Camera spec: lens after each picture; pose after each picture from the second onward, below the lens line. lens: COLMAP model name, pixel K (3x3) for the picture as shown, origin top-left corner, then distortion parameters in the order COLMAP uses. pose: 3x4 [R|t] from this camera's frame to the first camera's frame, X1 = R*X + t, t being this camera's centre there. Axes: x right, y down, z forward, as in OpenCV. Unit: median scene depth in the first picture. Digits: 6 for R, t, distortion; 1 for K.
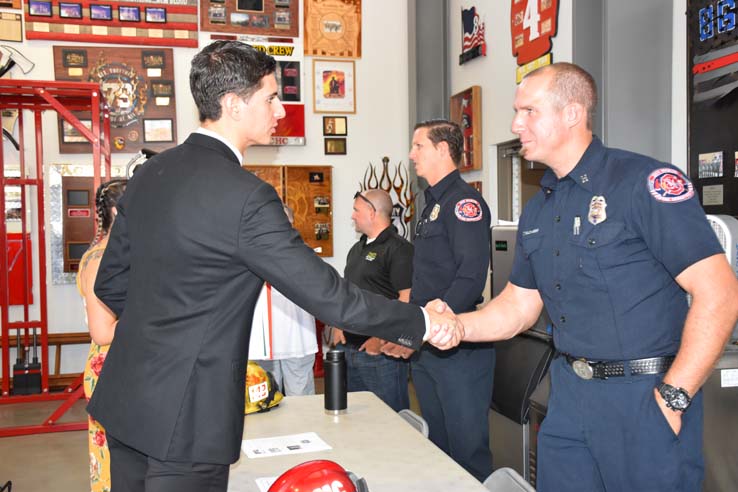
lens RADIAL K [[793.1, 0, 369.0], [0, 793.1, 246.0], [0, 0, 1]] dist [-0.026514, 0.269663]
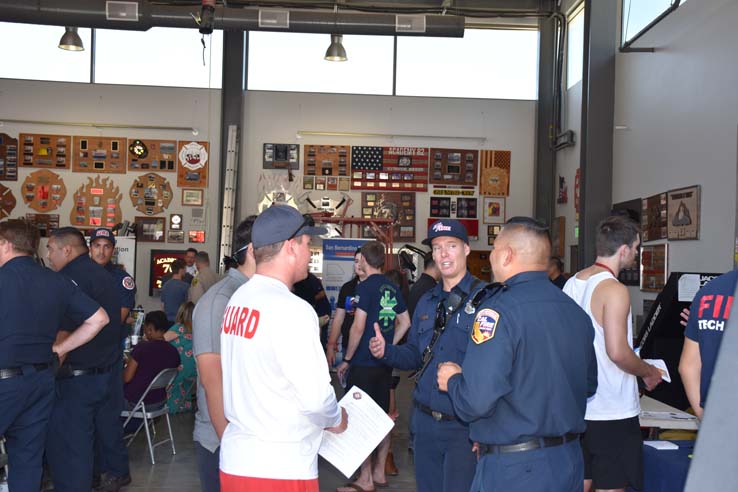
lens RADIAL K [[919.3, 0, 369.0], [0, 919.3, 246.0], [0, 0, 1]] dist [0.055615, 0.368040]
pose [[0.979577, 0.032810, -0.198373, 0.115507], [-0.045762, 0.997084, -0.061065, 0.042643], [0.195791, 0.068895, 0.978222, -1.381604]]
